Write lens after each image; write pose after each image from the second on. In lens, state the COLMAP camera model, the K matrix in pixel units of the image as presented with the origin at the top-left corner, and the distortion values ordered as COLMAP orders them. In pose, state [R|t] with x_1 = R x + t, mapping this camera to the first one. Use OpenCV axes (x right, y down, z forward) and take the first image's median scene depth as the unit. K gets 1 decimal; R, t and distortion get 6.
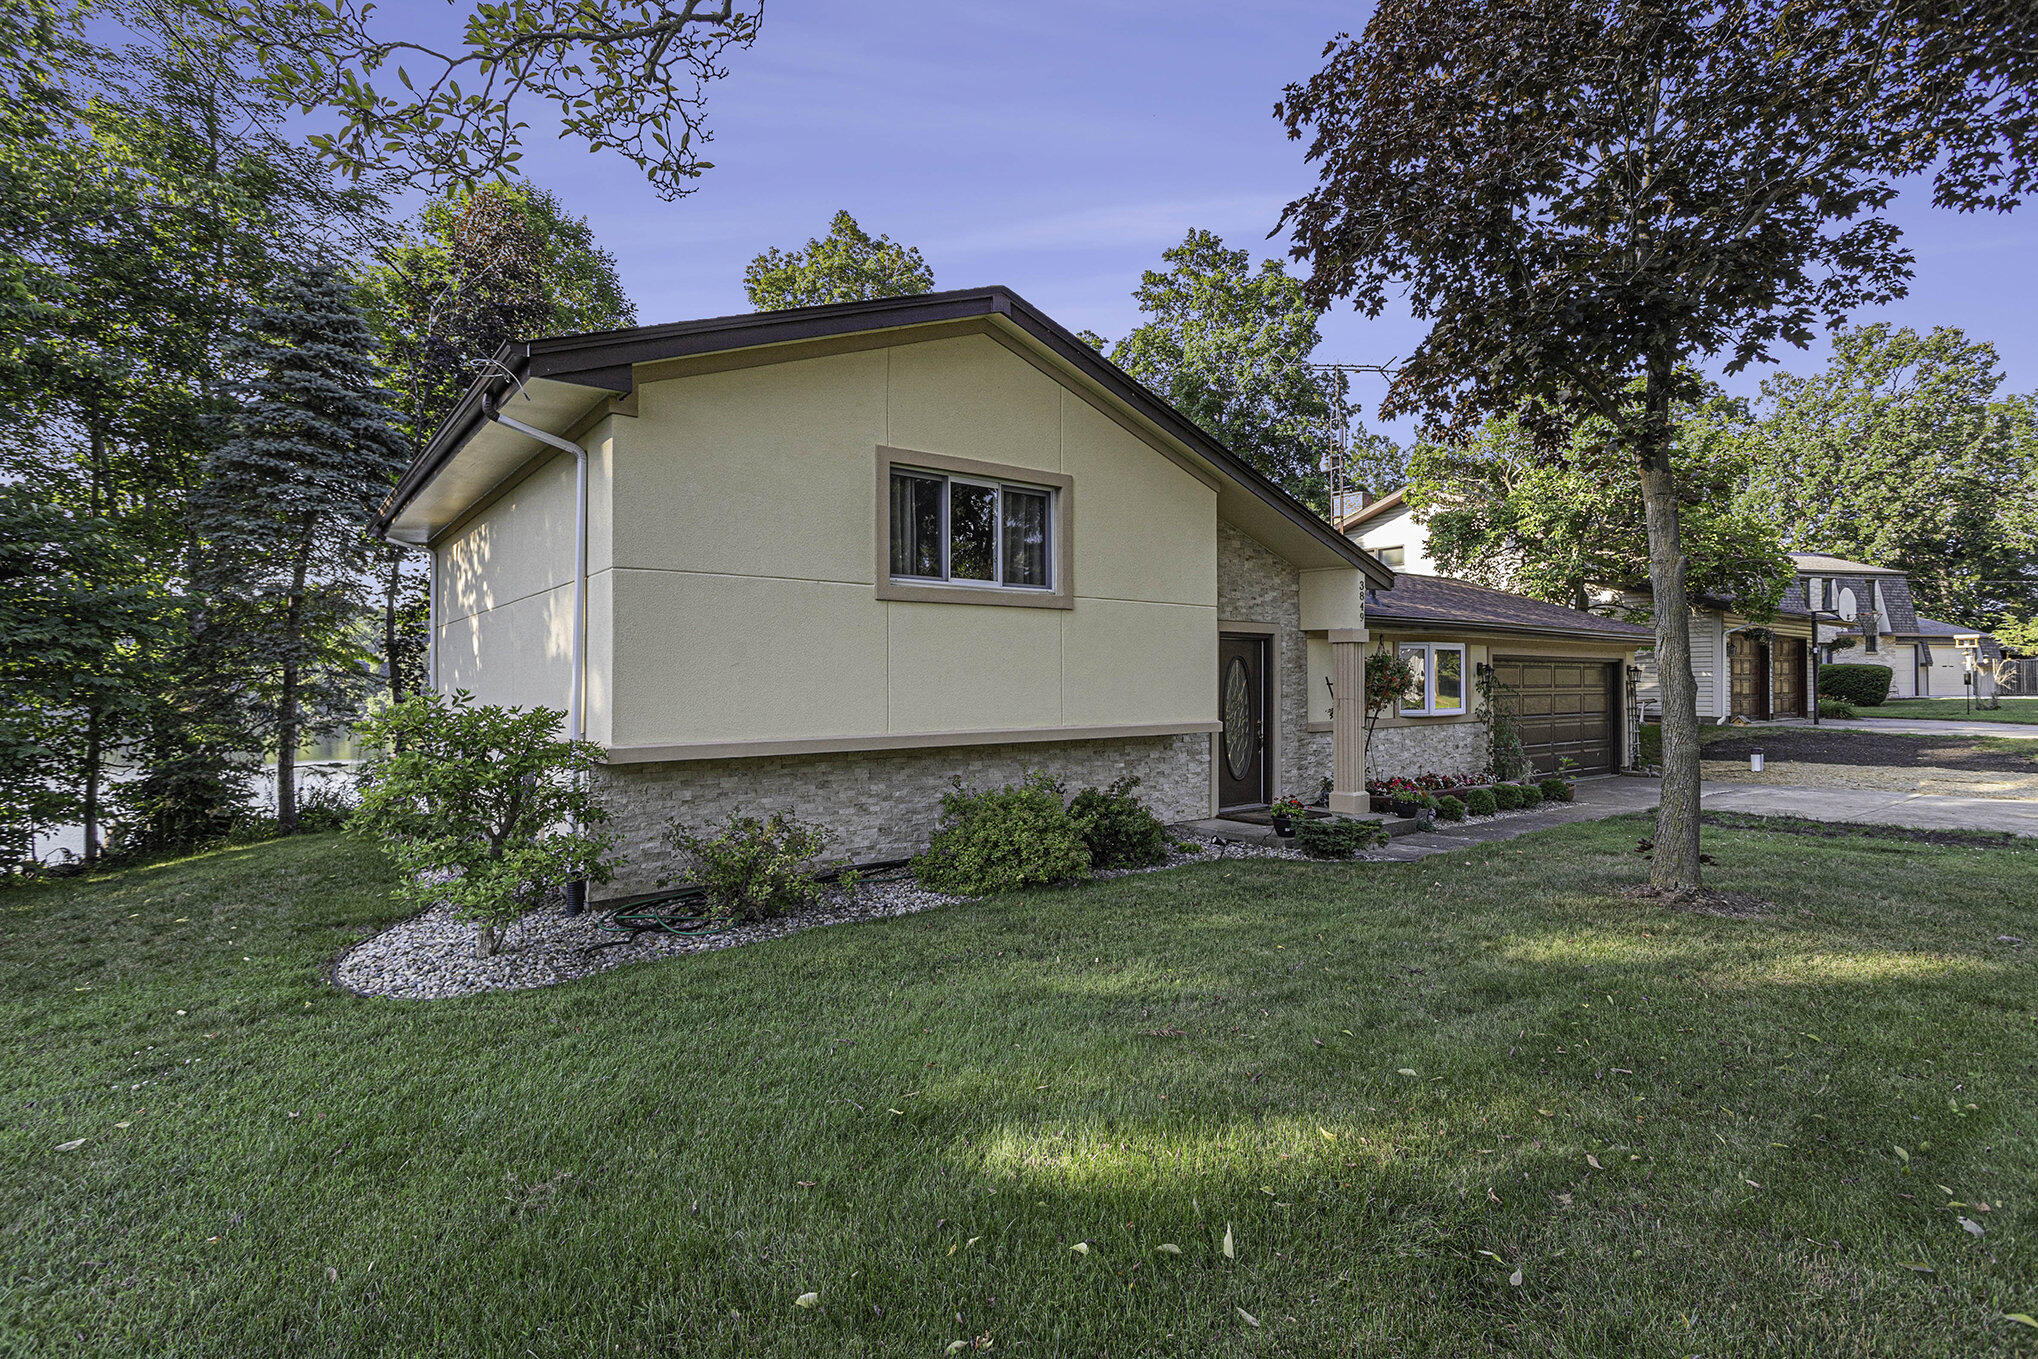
lens RADIAL K [[987.7, 0, 1010.4], [0, 987.7, 694.4], [0, 0, 1]] dist [0.002479, 0.000761]
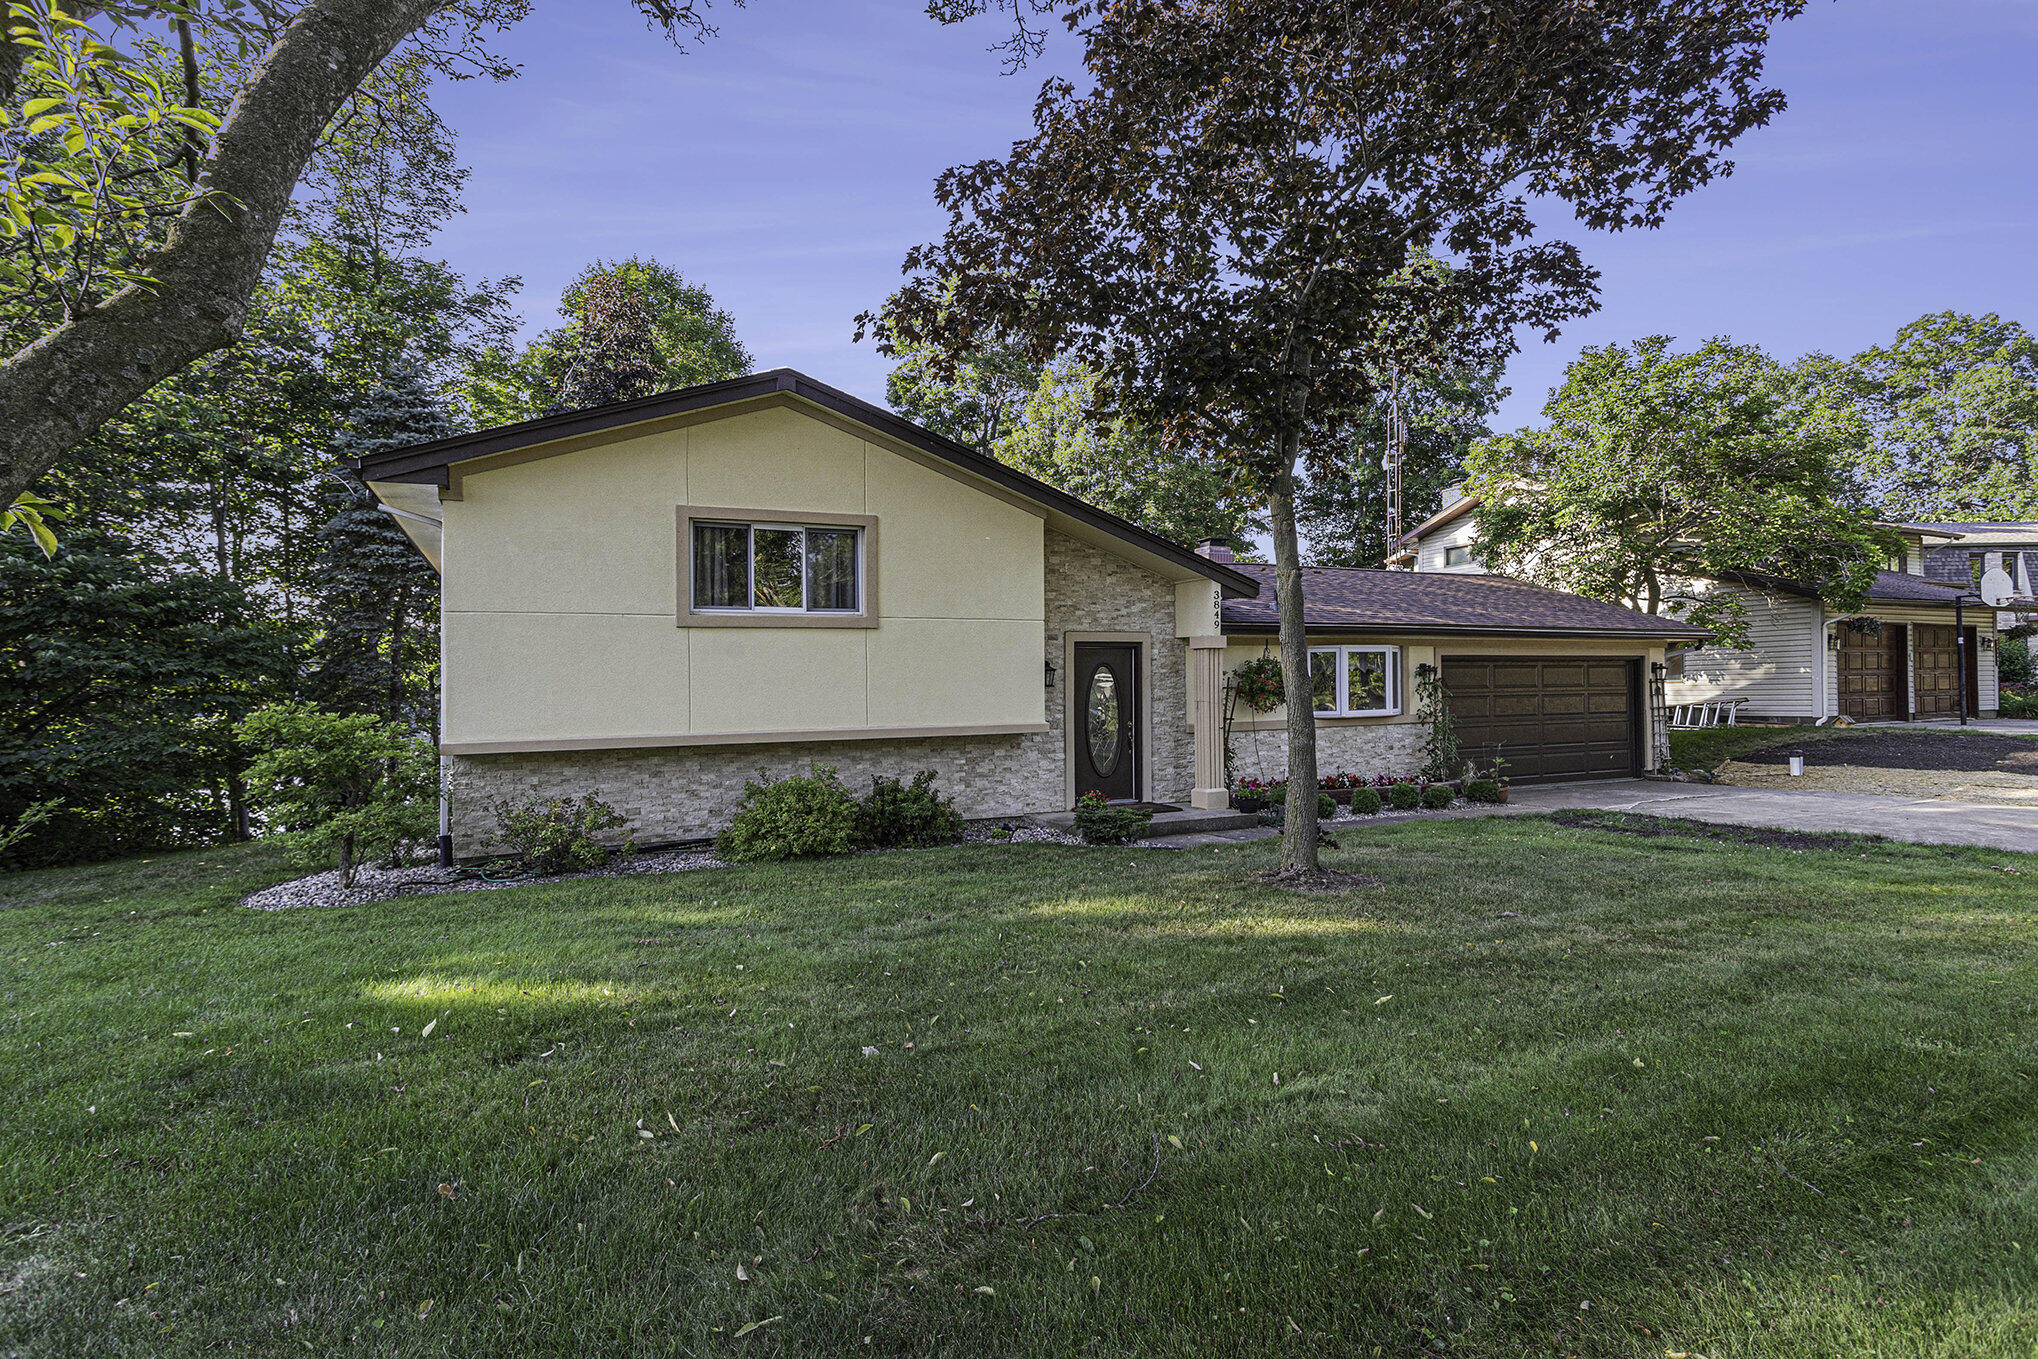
lens RADIAL K [[1012.2, 0, 1019.0], [0, 1012.2, 679.5], [0, 0, 1]] dist [-0.000769, 0.000532]
pose [[0.977563, -0.015206, -0.210093, 0.479392], [0.010562, 0.999675, -0.023209, 0.005301], [0.210377, 0.020470, 0.977406, -0.145728]]
